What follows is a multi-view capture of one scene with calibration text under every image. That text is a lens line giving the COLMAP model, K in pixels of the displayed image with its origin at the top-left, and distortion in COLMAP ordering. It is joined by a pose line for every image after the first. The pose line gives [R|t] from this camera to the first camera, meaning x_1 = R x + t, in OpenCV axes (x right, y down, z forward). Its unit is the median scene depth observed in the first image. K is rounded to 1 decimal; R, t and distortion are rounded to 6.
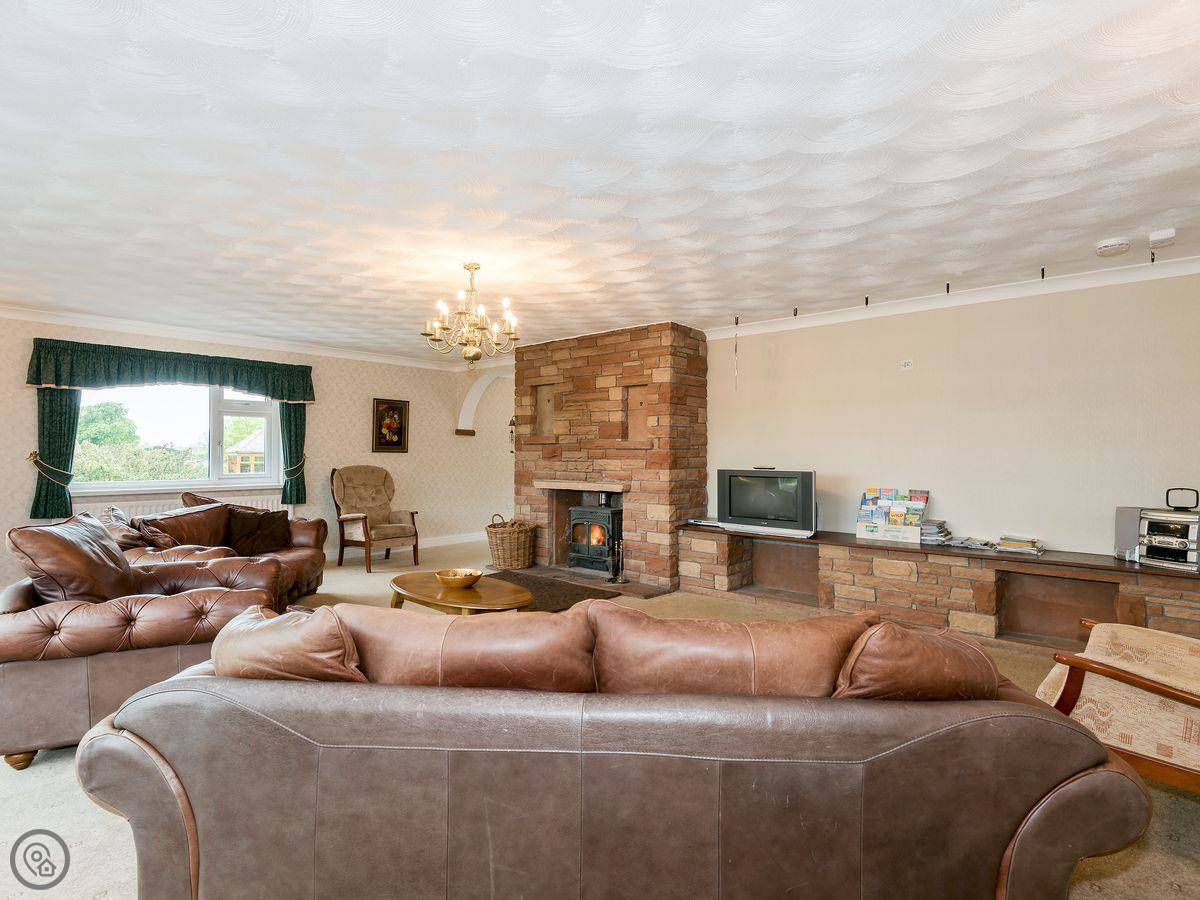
lens RADIAL K [[597.6, 0, 600.0], [0, 597.6, 450.0], [0, 0, 1]] dist [-0.001043, -0.000406]
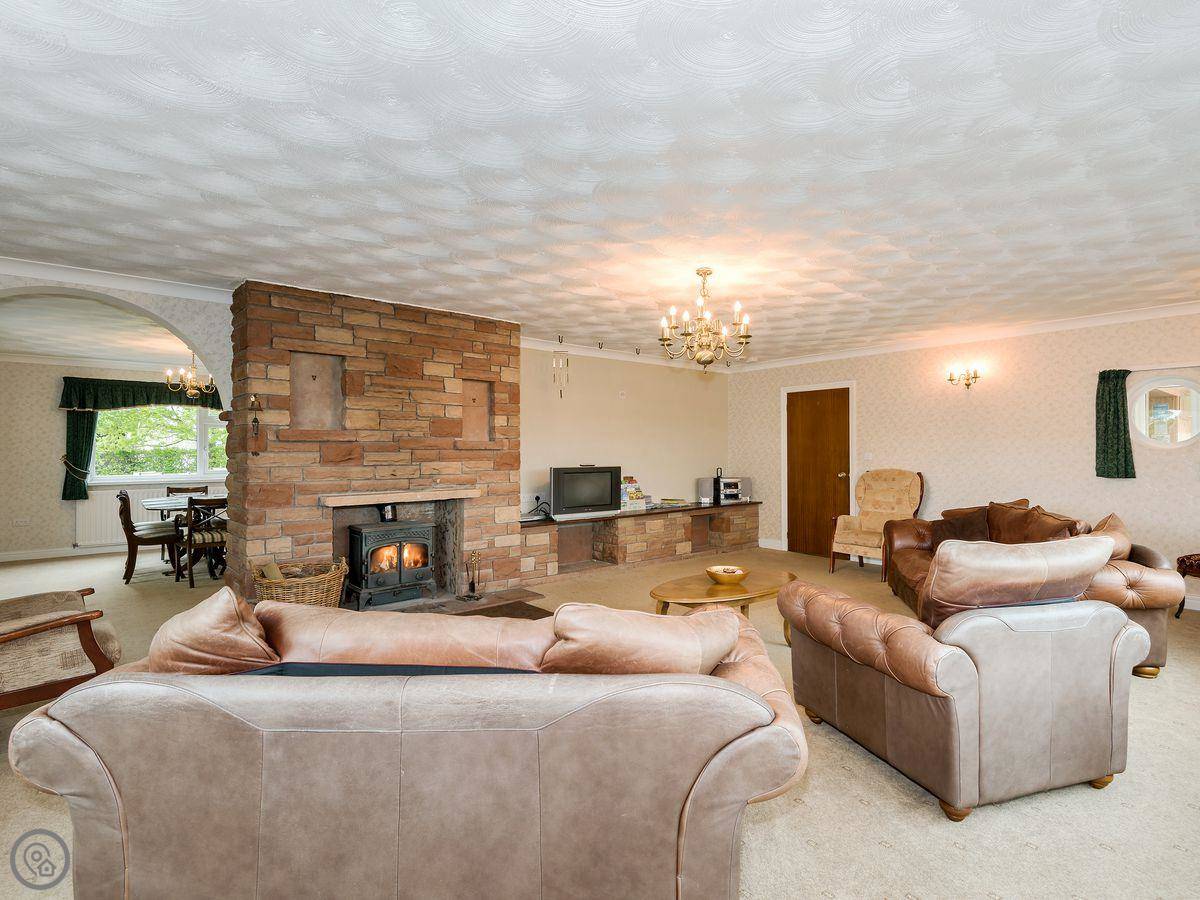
lens RADIAL K [[597.6, 0, 600.0], [0, 597.6, 450.0], [0, 0, 1]] dist [-0.001043, -0.000406]
pose [[0.155633, -0.000851, 0.987815, -0.789714], [-0.005160, 0.999985, 0.001675, -0.003435], [-0.987801, -0.005358, 0.155627, 0.647143]]
